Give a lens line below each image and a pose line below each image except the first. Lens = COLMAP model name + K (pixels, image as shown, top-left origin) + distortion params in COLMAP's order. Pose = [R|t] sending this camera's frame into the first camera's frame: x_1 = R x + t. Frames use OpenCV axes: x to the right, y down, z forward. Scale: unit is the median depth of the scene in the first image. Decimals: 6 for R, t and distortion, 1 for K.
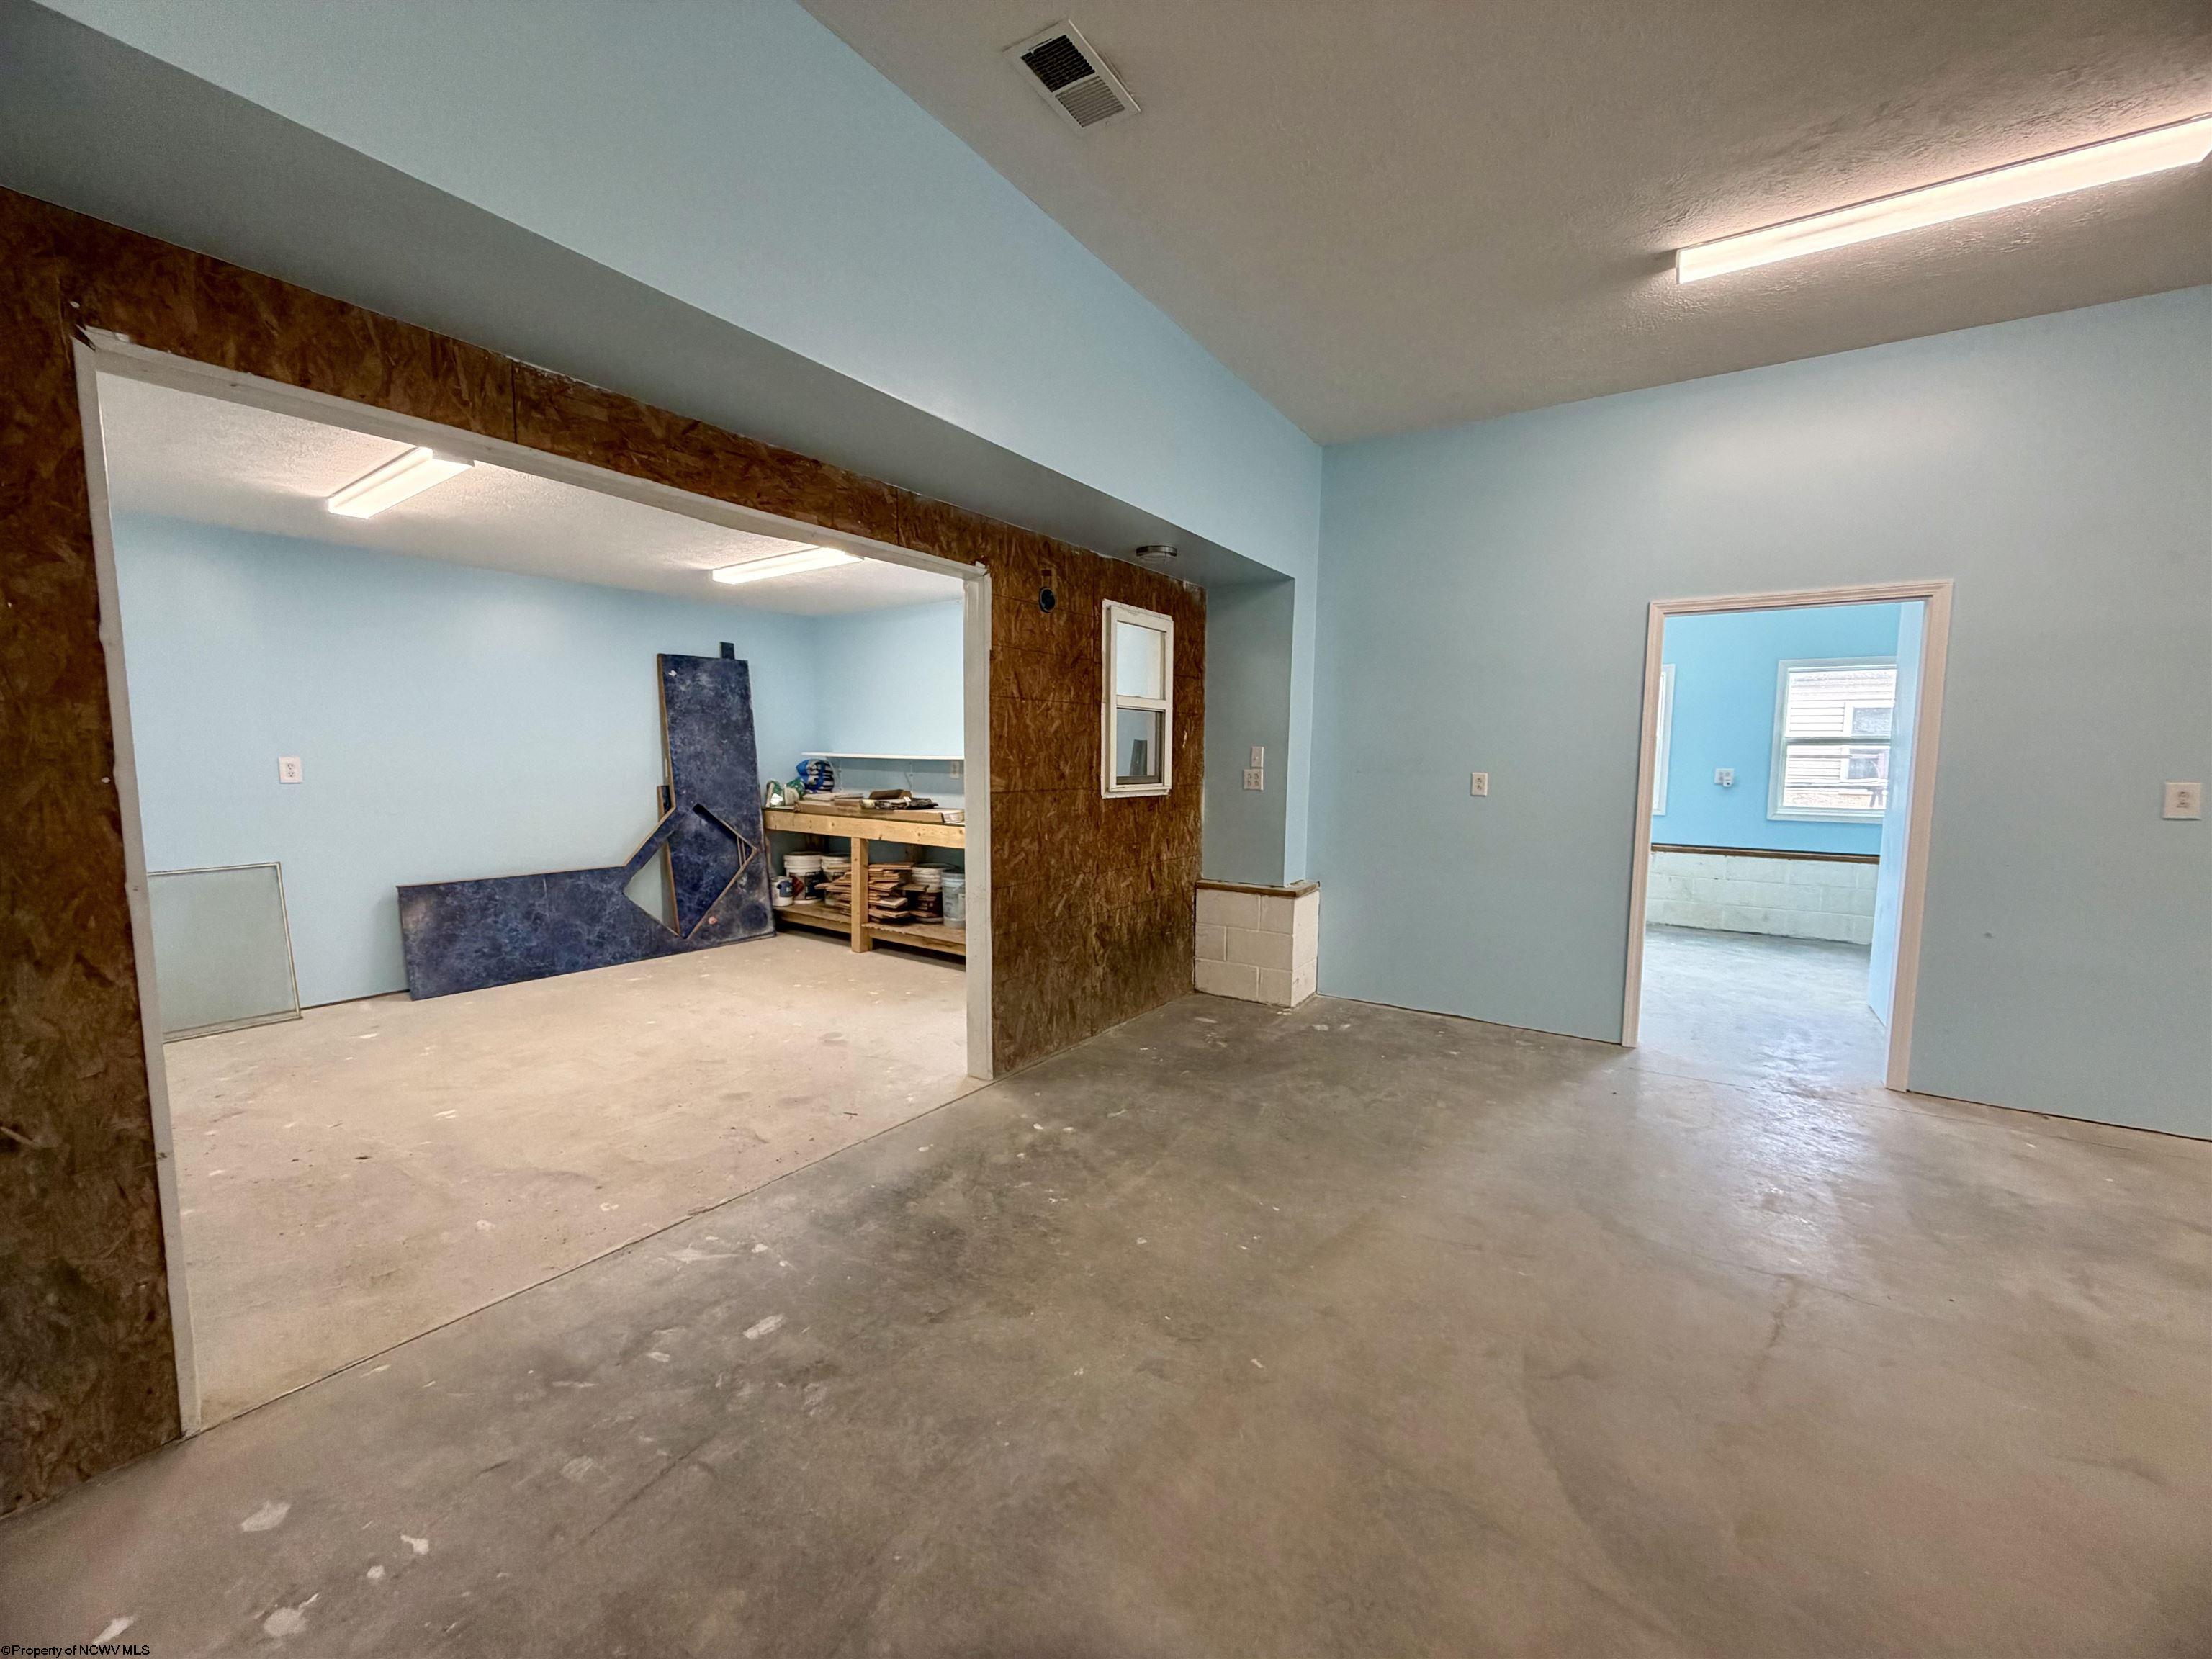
lens RADIAL K [[882.8, 0, 1107.4], [0, 882.8, 832.9], [0, 0, 1]] dist [-0.001061, 0.000290]
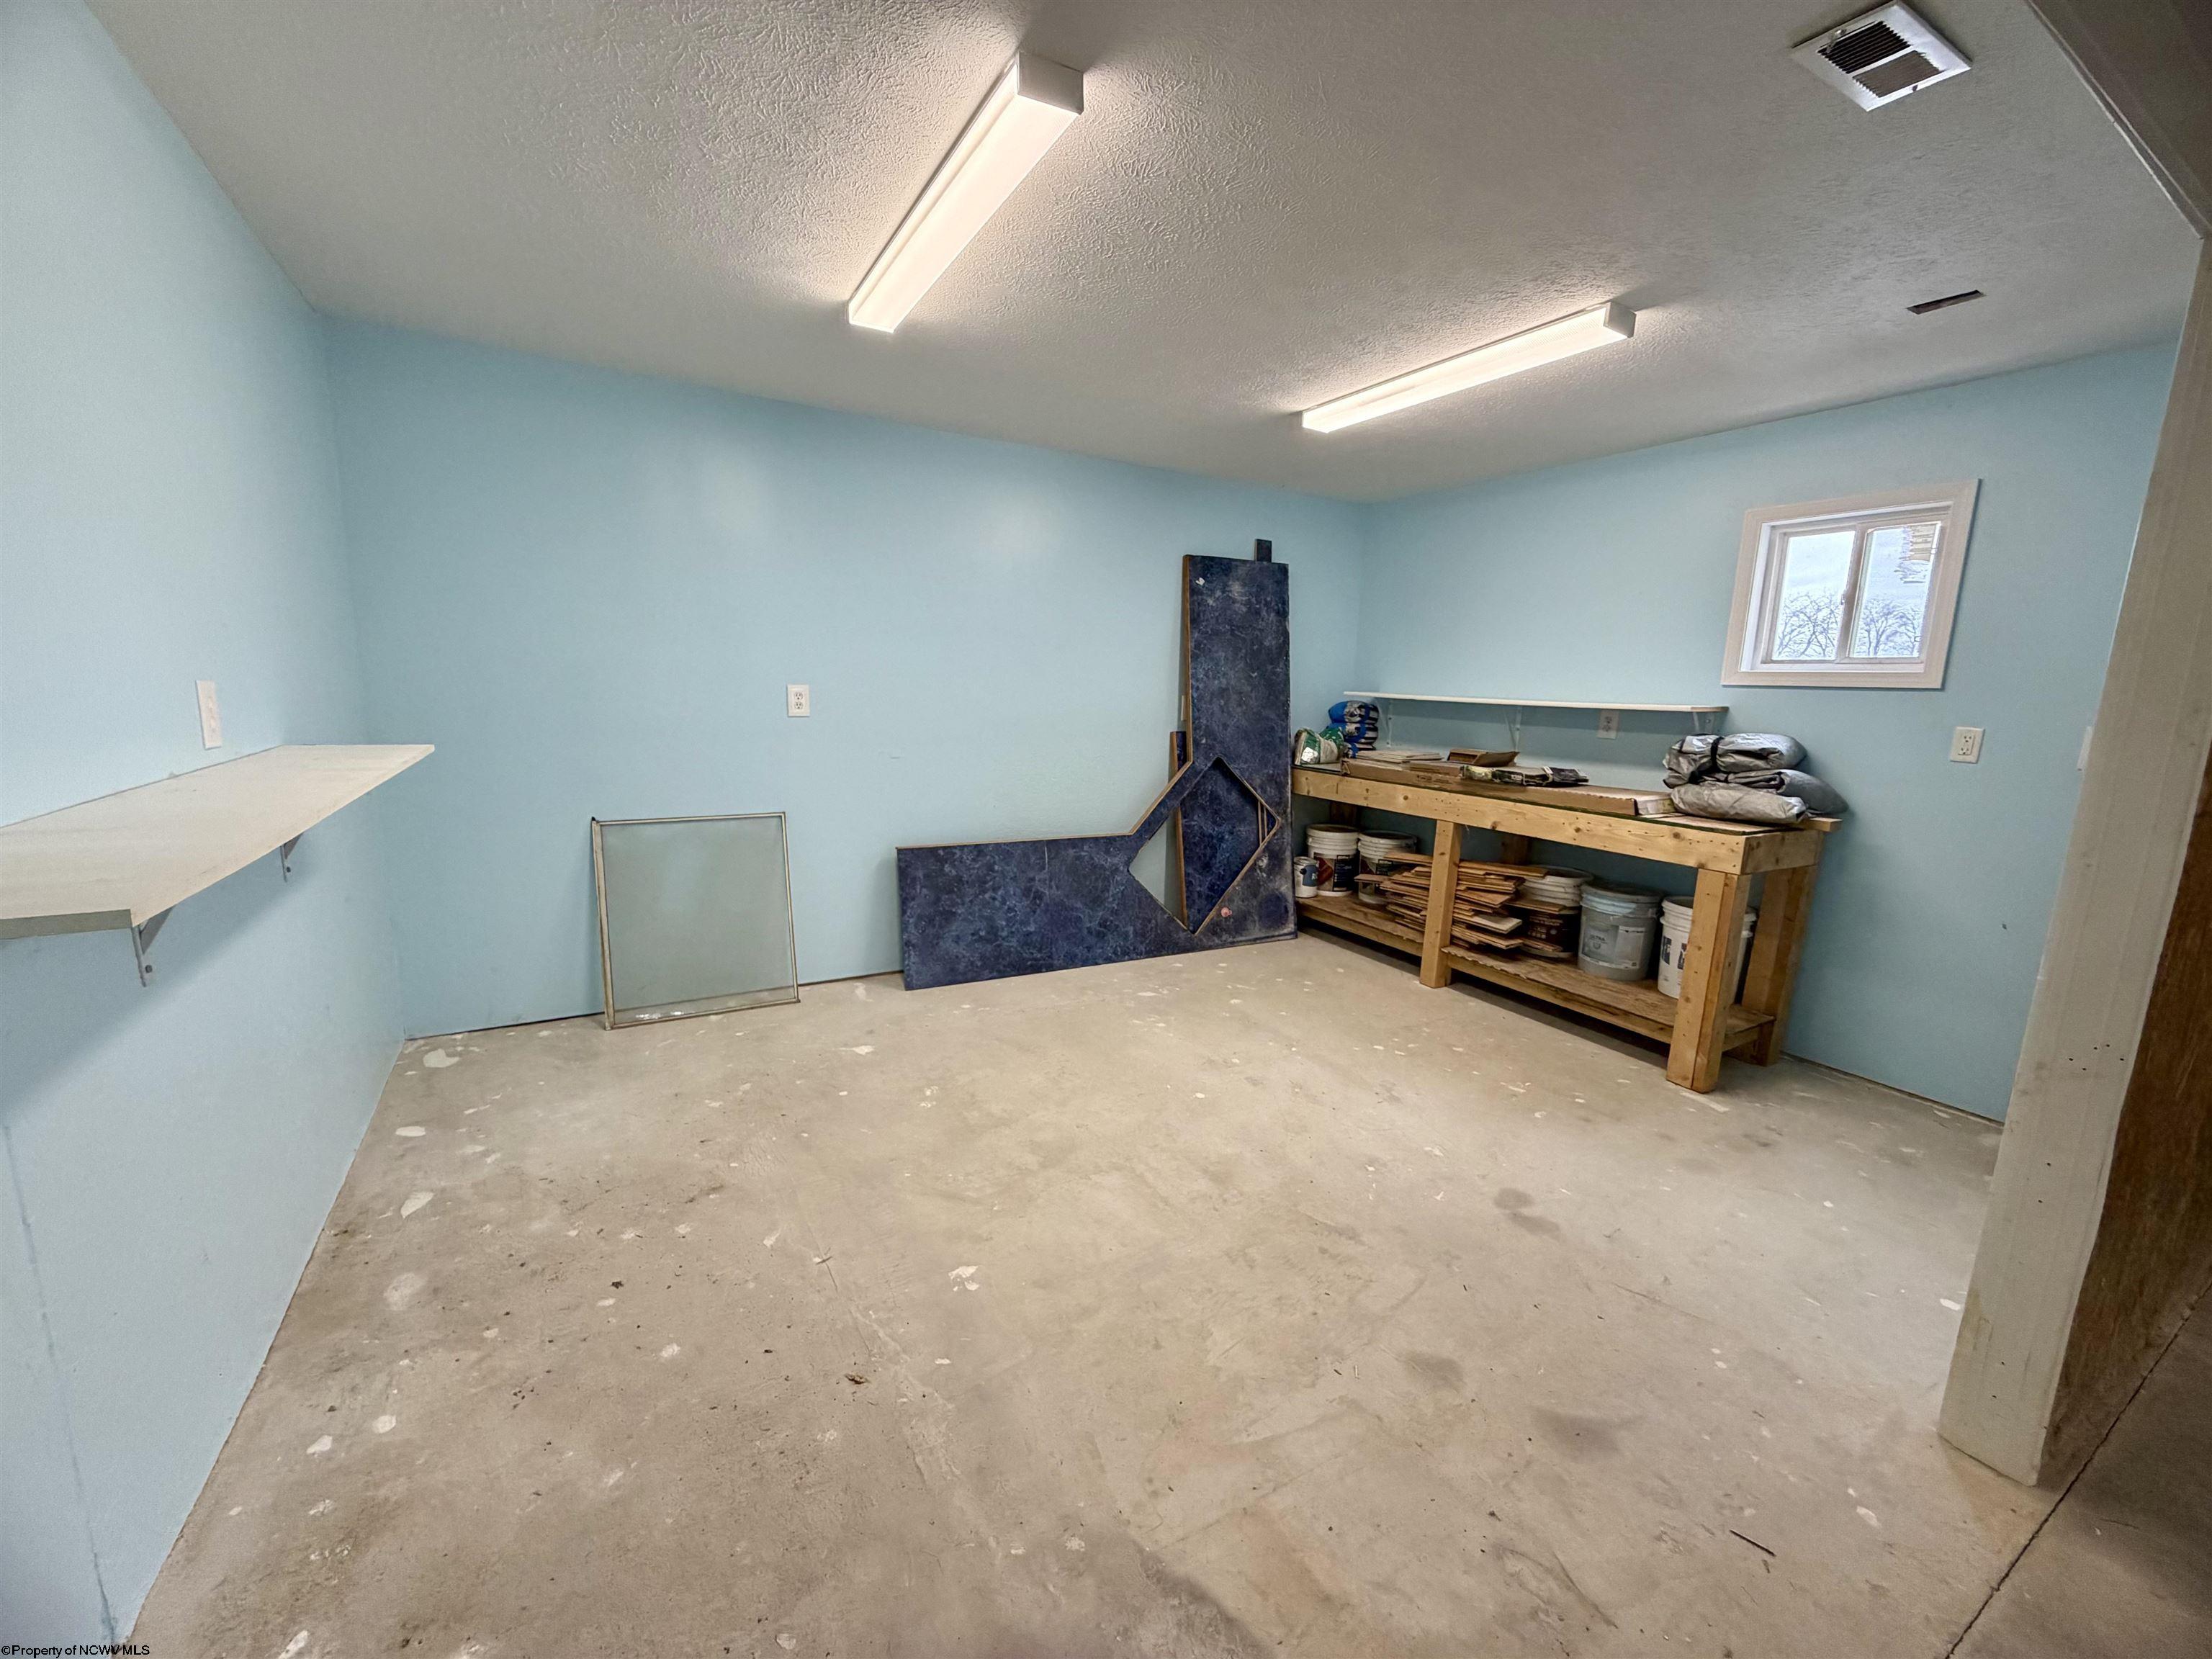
lens RADIAL K [[882.8, 0, 1109.3], [0, 882.8, 836.2], [0, 0, 1]] dist [-0.001061, 0.000290]
pose [[0.910114, 0.088822, -0.404727, -0.244498], [-0.059409, 0.994635, 0.084690, -0.025028], [0.410078, -0.053033, 0.910507, 0.279071]]
